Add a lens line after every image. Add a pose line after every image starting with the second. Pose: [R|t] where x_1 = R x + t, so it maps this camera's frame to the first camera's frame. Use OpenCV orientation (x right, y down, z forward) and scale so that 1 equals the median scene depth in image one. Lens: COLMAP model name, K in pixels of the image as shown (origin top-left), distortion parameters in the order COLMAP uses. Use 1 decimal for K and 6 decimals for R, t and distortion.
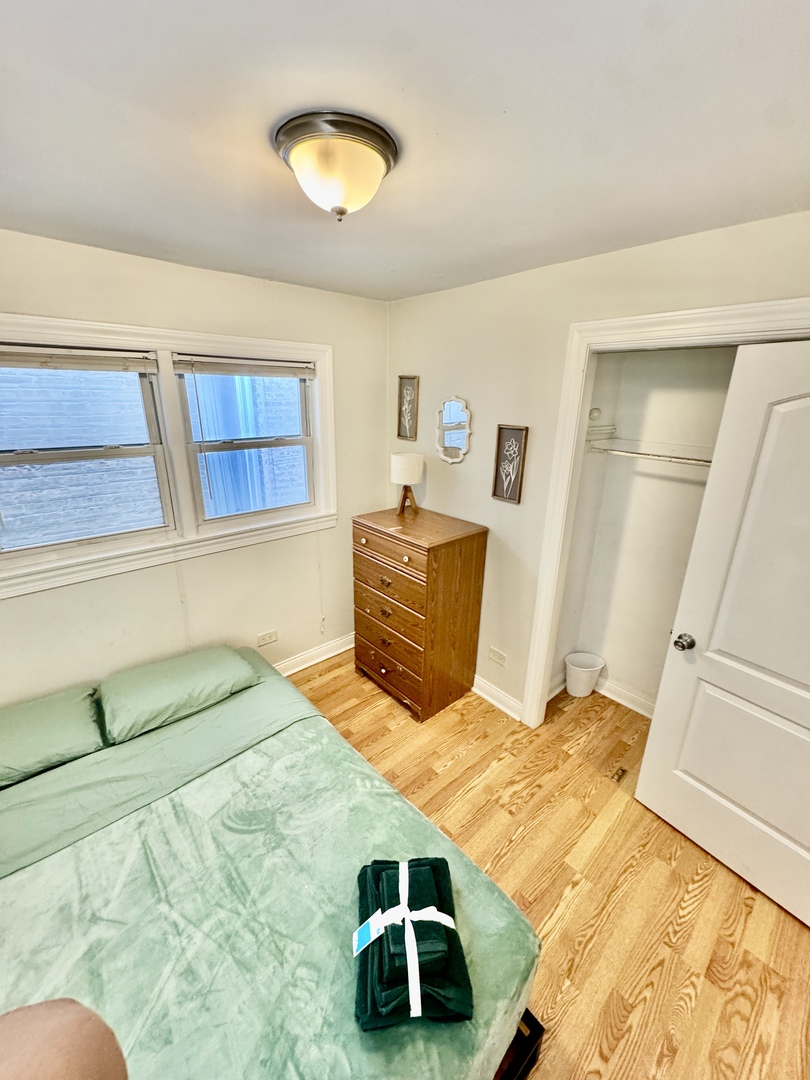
lens RADIAL K [[432.9, 0, 407.8], [0, 432.9, 539.1], [0, 0, 1]] dist [-0.001571, 0.000403]
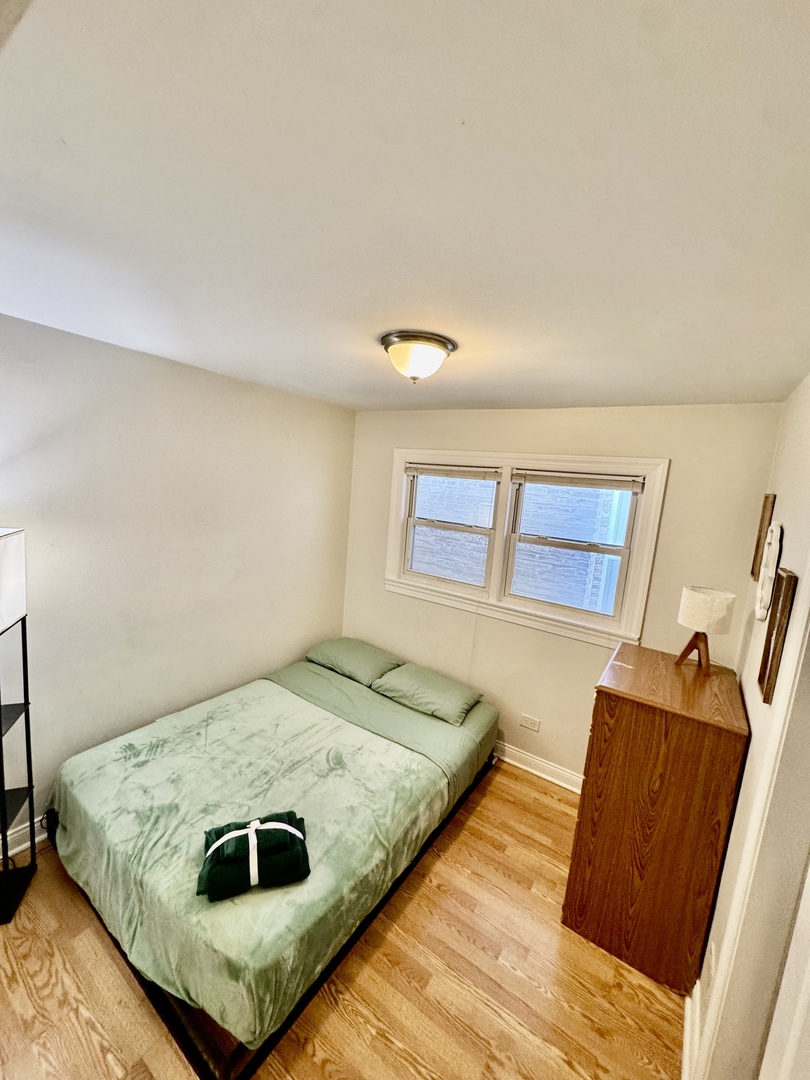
lens RADIAL K [[430.7, 0, 402.0], [0, 430.7, 538.3], [0, 0, 1]] dist [-0.002338, 0.000489]
pose [[0.242561, 0.135476, -0.960630, 0.693196], [-0.386503, 0.921719, 0.032396, -0.123714], [0.889820, 0.363428, 0.275935, 0.363577]]
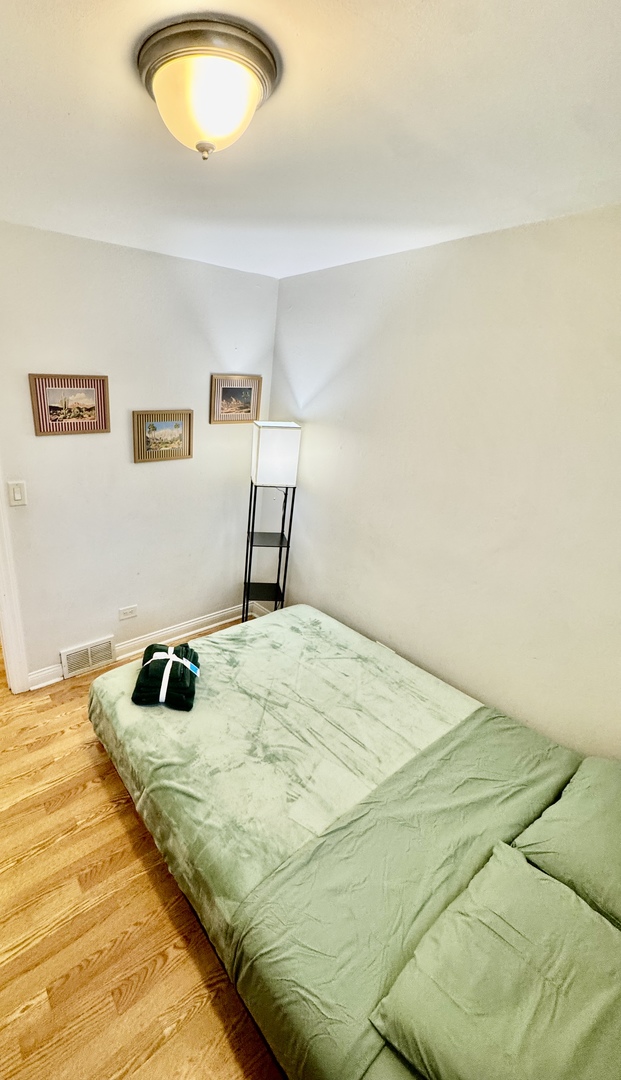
lens RADIAL K [[439.4, 0, 224.5], [0, 439.4, 539.7], [0, 0, 1]] dist [0.000780, 0.000214]
pose [[-0.991596, -0.096058, 0.086665, -0.176263], [-0.018820, 0.769846, 0.637953, -0.355943], [-0.127999, 0.630960, -0.765183, 1.073436]]
